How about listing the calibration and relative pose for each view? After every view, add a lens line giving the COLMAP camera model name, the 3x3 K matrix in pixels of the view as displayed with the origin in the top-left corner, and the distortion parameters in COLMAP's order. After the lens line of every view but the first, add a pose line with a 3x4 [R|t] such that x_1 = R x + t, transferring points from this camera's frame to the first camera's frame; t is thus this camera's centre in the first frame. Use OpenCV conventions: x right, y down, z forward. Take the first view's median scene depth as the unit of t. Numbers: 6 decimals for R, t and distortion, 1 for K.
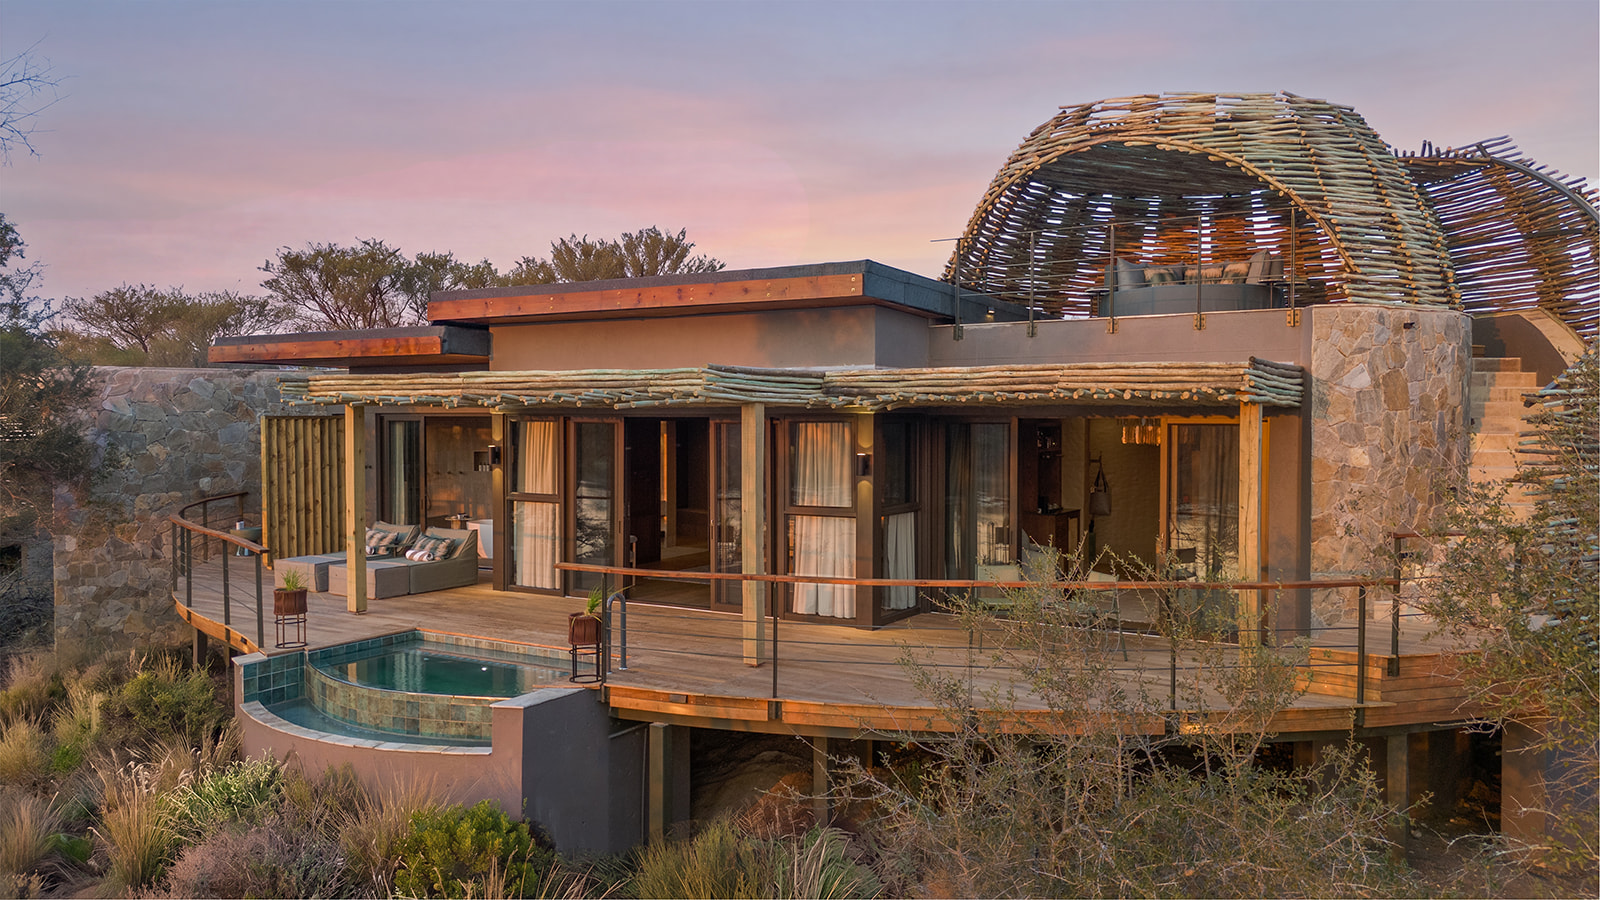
lens RADIAL K [[1191.3, 0, 828.2], [0, 1191.3, 445.0], [0, 0, 1]] dist [0.028637, 0.000832]
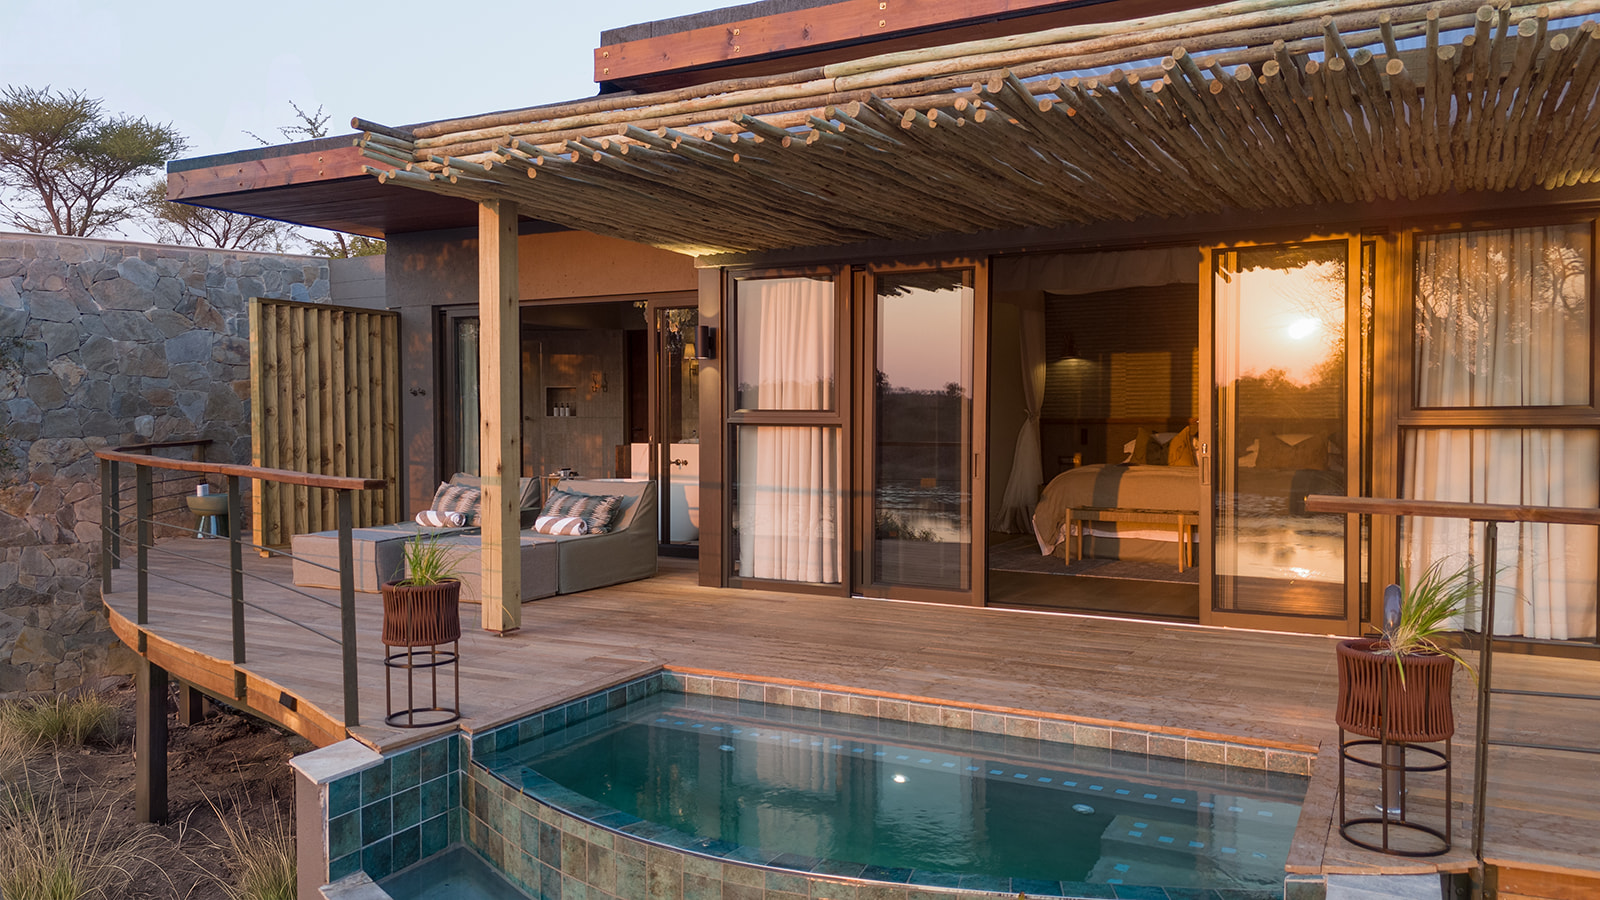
lens RADIAL K [[1164.4, 0, 800.0], [0, 1164.4, 450.0], [0, 0, 1]] dist [0.089830, -0.087797]
pose [[0.998616, -0.001862, 0.052560, -0.231087], [0.001817, 0.999998, 0.000890, 0.050683], [-0.052562, -0.000793, 0.998617, 0.399650]]
